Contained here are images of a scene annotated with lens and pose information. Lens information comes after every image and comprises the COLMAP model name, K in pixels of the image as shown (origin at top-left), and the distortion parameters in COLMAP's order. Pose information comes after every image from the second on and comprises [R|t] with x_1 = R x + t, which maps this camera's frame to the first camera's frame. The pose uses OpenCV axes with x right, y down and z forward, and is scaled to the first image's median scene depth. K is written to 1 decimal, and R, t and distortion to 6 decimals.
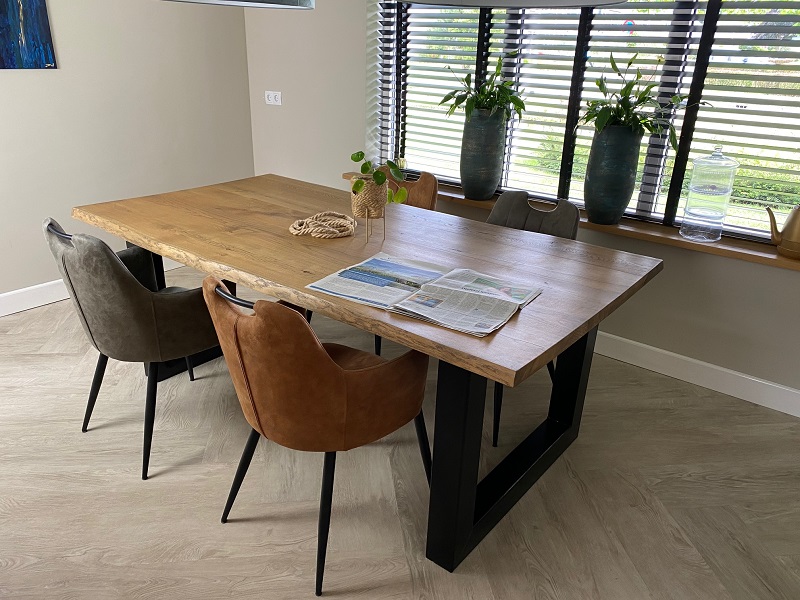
lens RADIAL K [[605.0, 0, 403.0], [0, 605.0, 294.2], [0, 0, 1]] dist [0.002113, -0.000701]
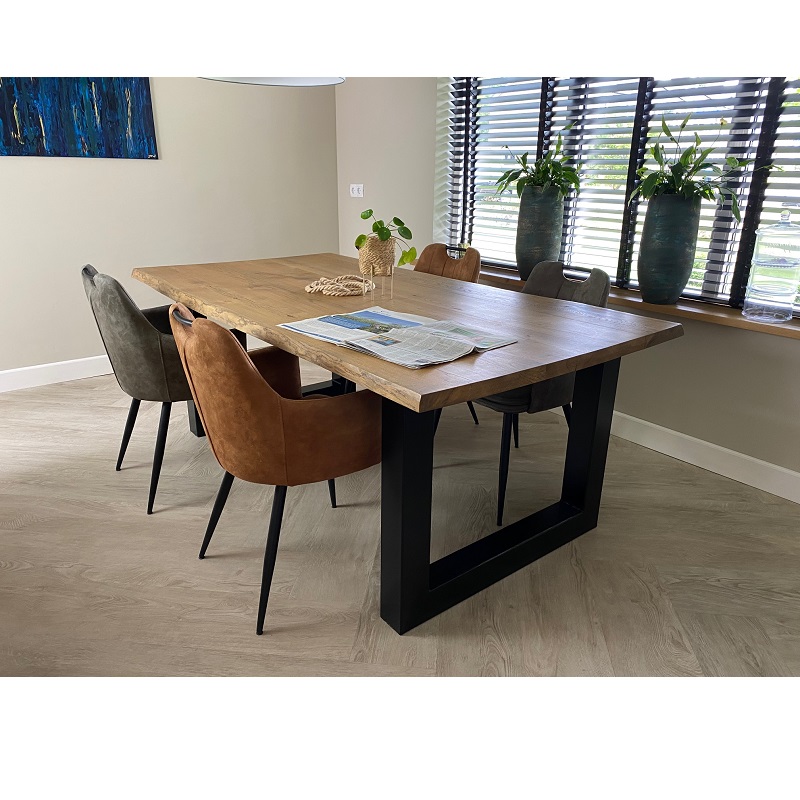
lens RADIAL K [[604.3, 0, 408.7], [0, 604.3, 373.1], [0, 0, 1]] dist [0.003655, 0.000053]
pose [[0.973710, 0.052506, -0.221659, 0.218946], [-0.068123, 0.995660, -0.063404, 0.090522], [0.217368, 0.076837, 0.973061, 0.048837]]
